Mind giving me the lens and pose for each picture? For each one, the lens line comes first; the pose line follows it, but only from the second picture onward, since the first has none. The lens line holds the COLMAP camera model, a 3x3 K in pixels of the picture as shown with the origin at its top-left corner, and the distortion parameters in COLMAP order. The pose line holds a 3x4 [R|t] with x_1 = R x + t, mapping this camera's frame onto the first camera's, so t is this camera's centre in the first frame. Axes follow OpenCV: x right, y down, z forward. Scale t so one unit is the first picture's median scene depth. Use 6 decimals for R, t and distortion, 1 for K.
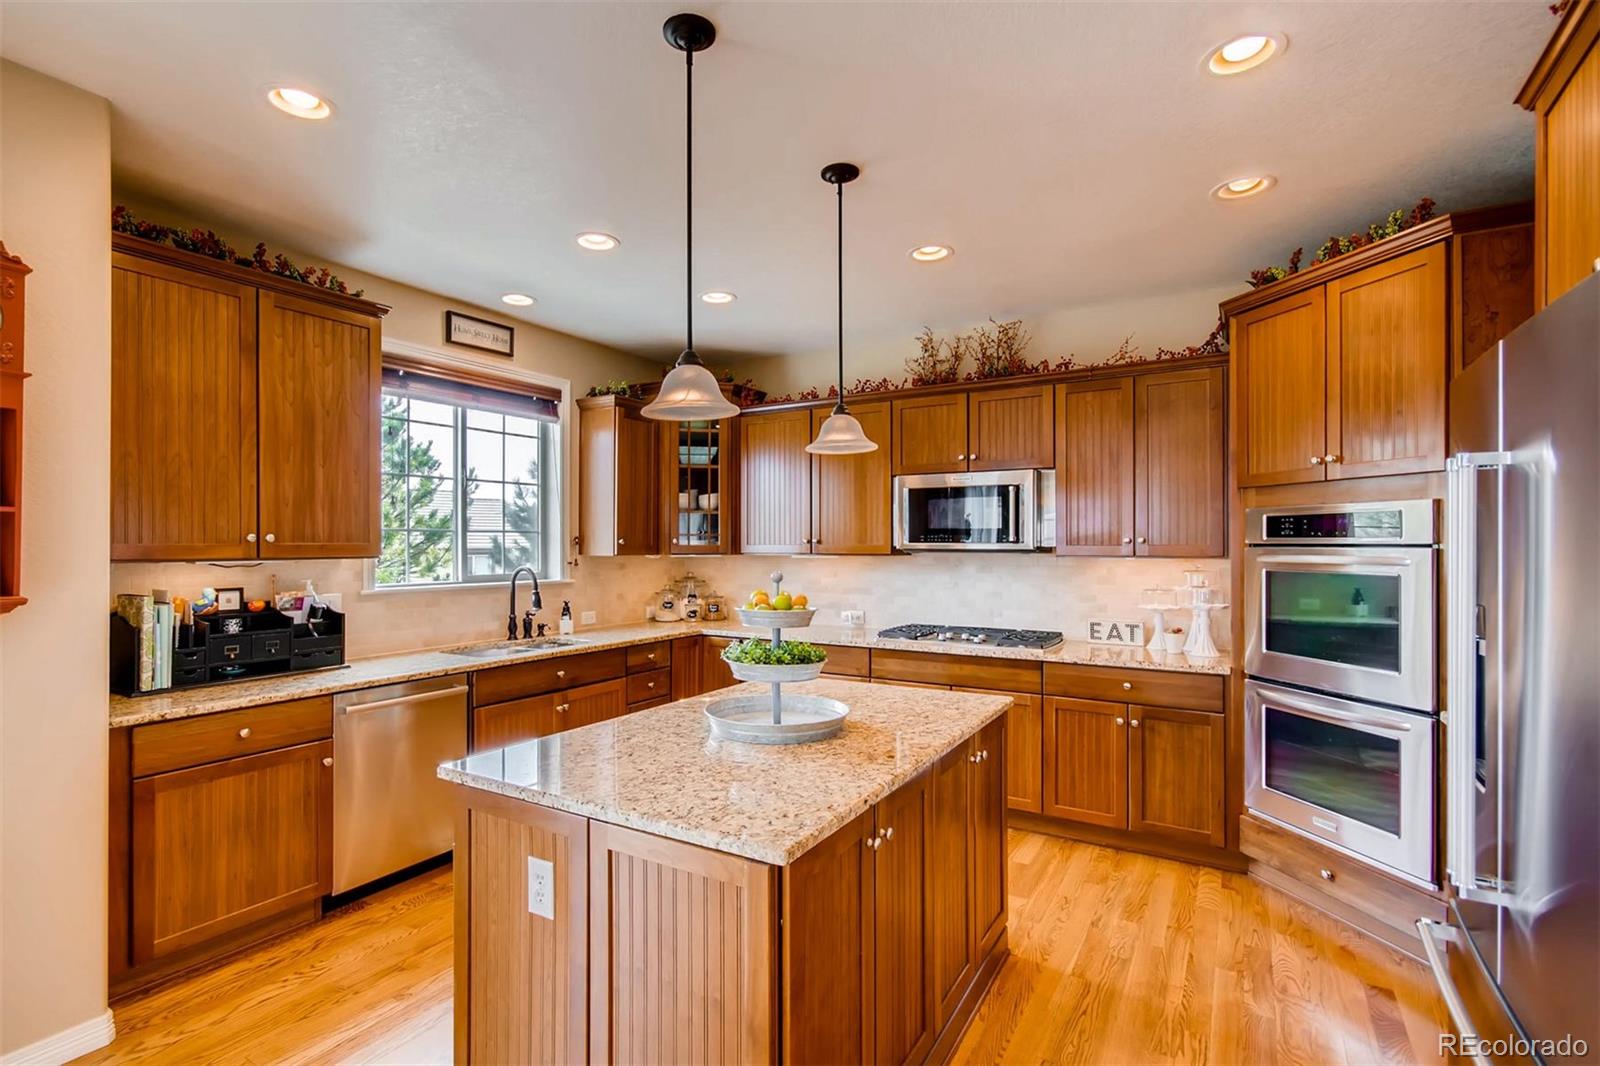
lens RADIAL K [[761.5, 0, 786.9], [0, 761.5, 537.8], [0, 0, 1]] dist [-0.010540, 0.004956]
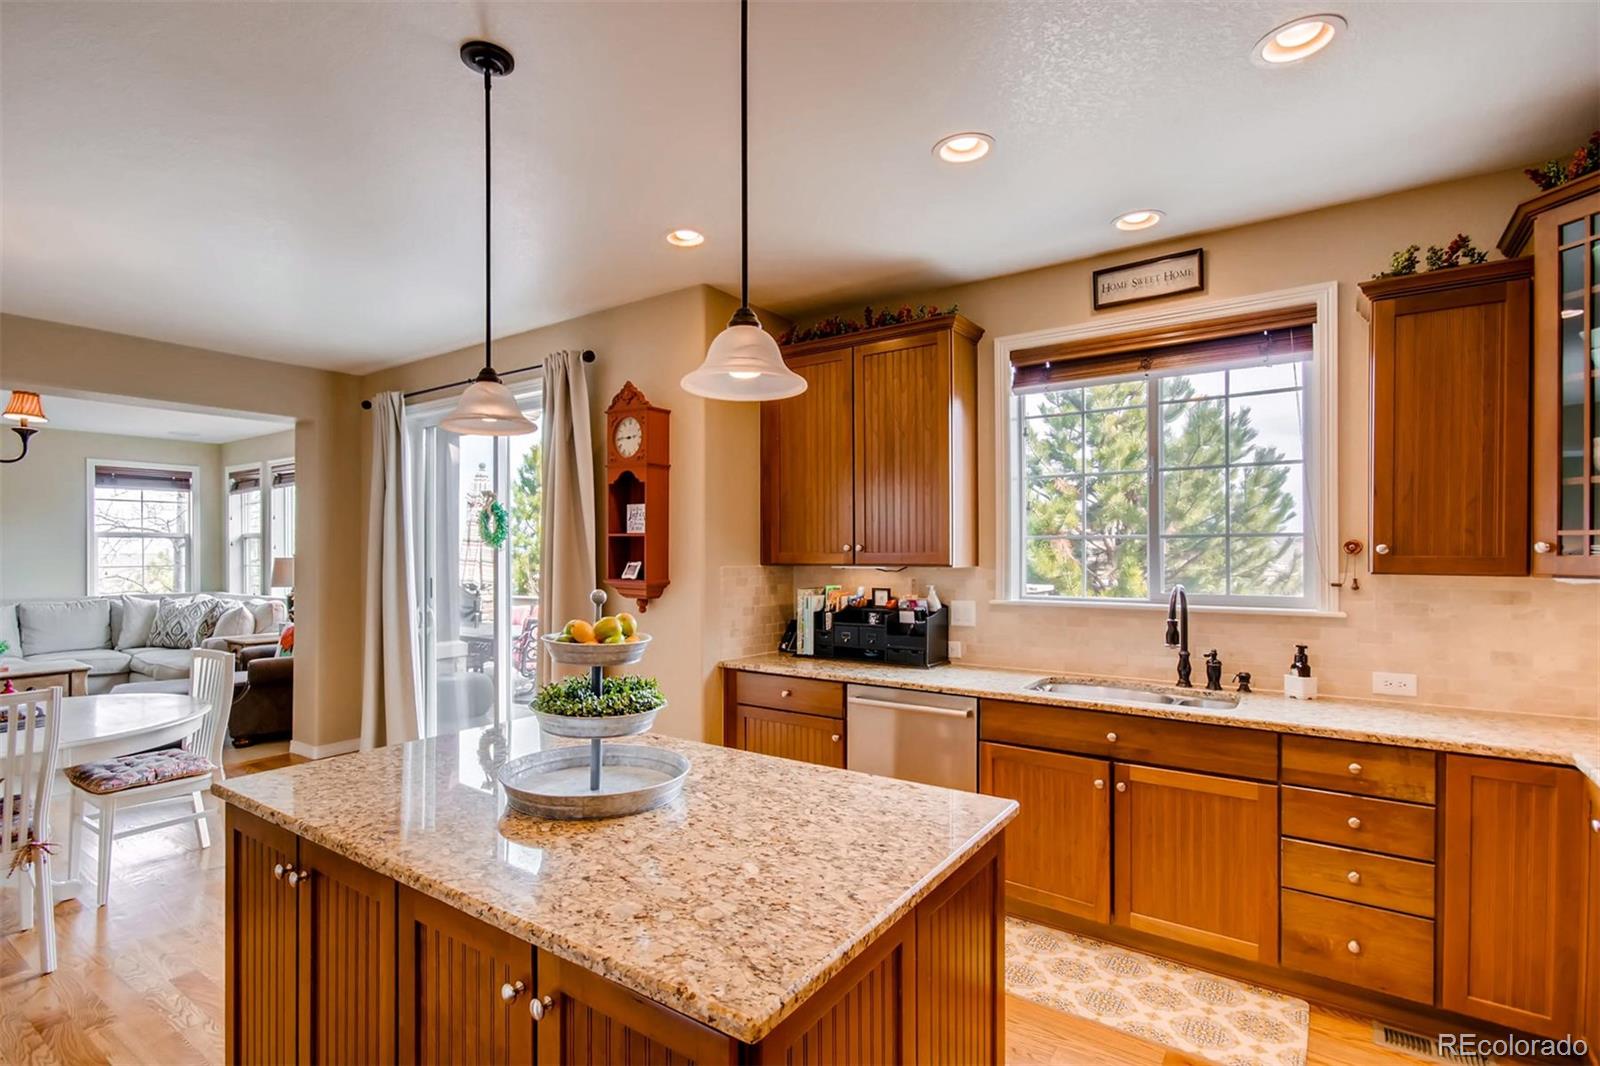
lens RADIAL K [[761.5, 0, 776.2], [0, 761.5, 547.7], [0, 0, 1]] dist [-0.010540, 0.004956]
pose [[-0.068609, -0.006384, -0.997623, 0.378216], [0.007622, 0.999947, -0.006923, 0.005162], [0.997615, -0.008078, -0.068557, 0.657131]]
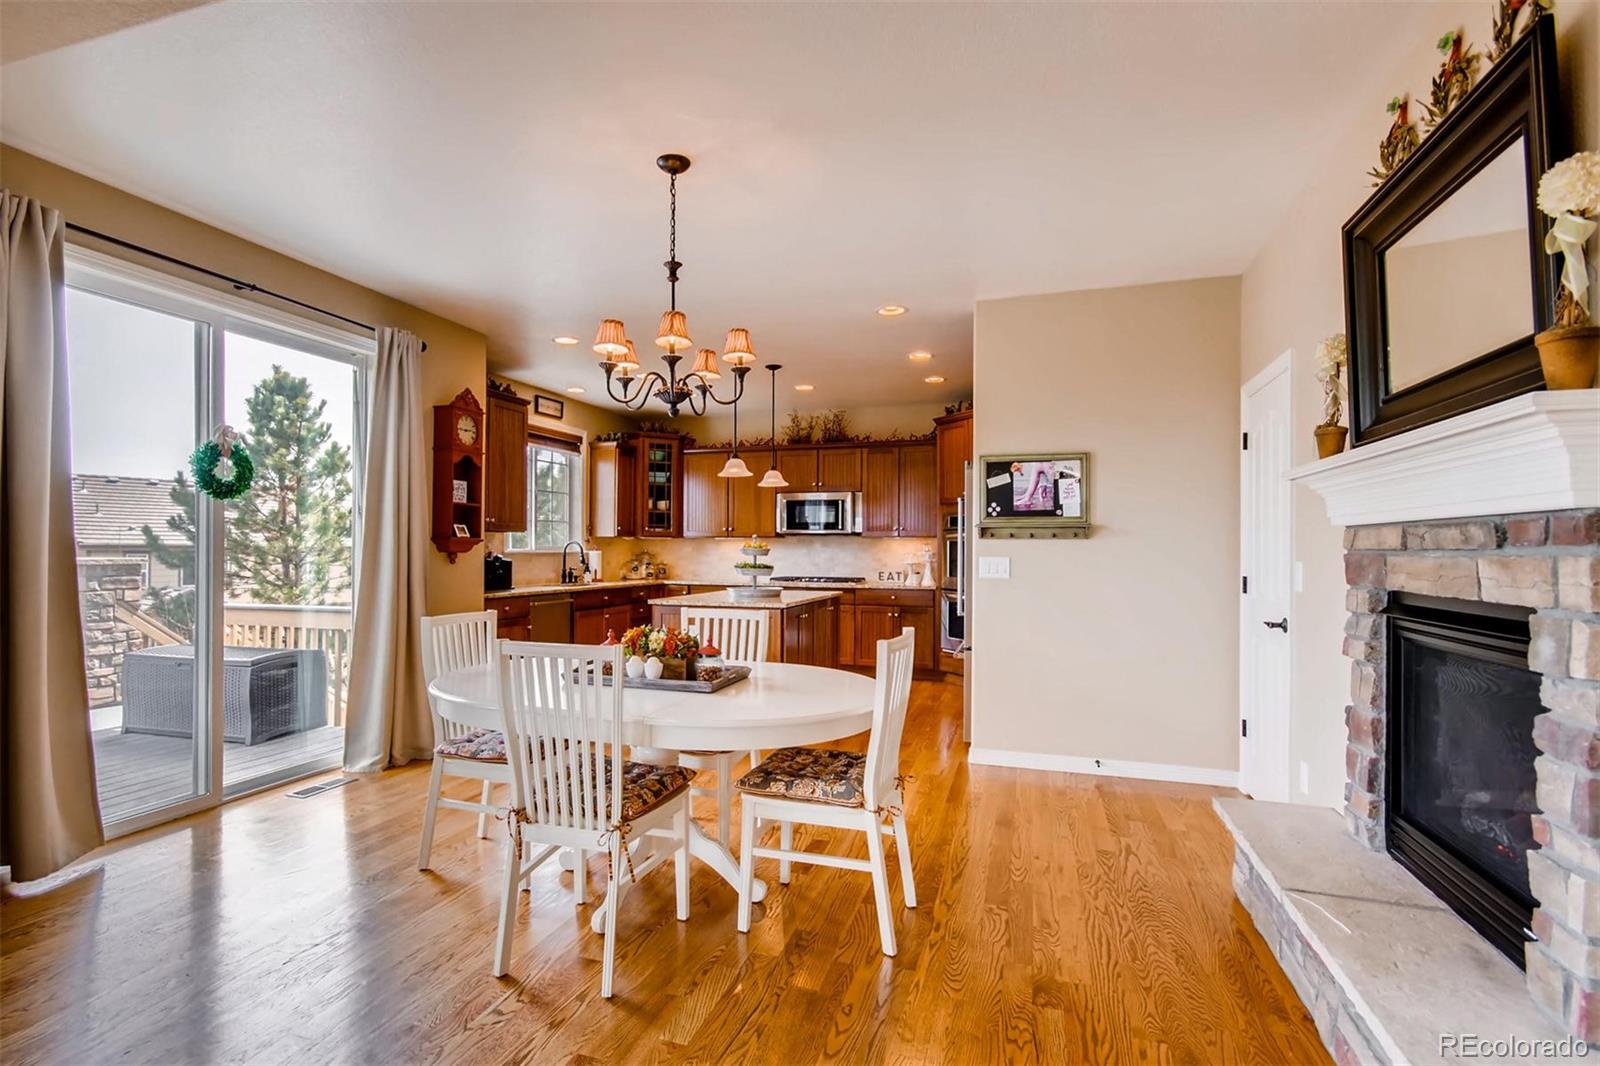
lens RADIAL K [[761.5, 0, 793.1], [0, 761.5, 541.6], [0, 0, 1]] dist [-0.010540, 0.004956]
pose [[0.970429, 0.006417, 0.241303, -0.270964], [-0.006566, 0.999978, -0.000185, 0.035558], [-0.241299, -0.001405, 0.970450, -0.800211]]
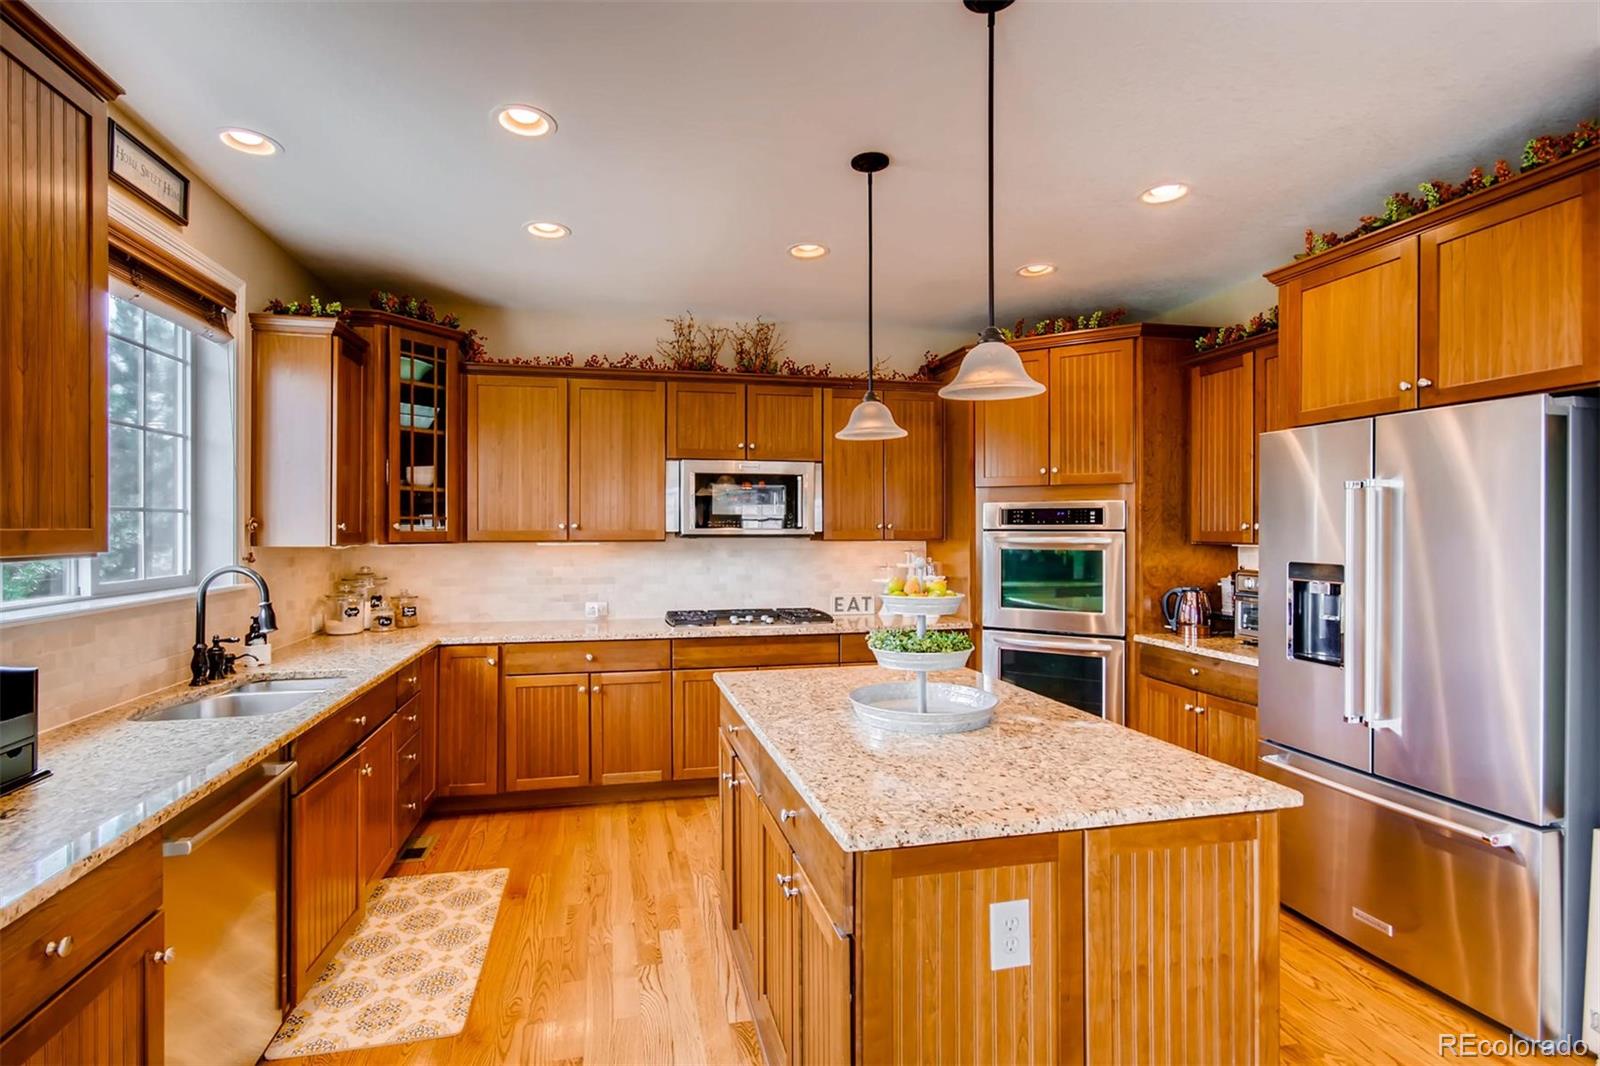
lens RADIAL K [[740.8, 0, 769.6], [0, 740.8, 527.8], [0, 0, 1]] dist [0.003160, 0.002096]
pose [[0.727556, 0.001870, 0.686046, -0.435831], [-0.002990, 0.999995, 0.000445, 0.005091], [-0.686042, -0.002375, 0.727558, 0.239192]]
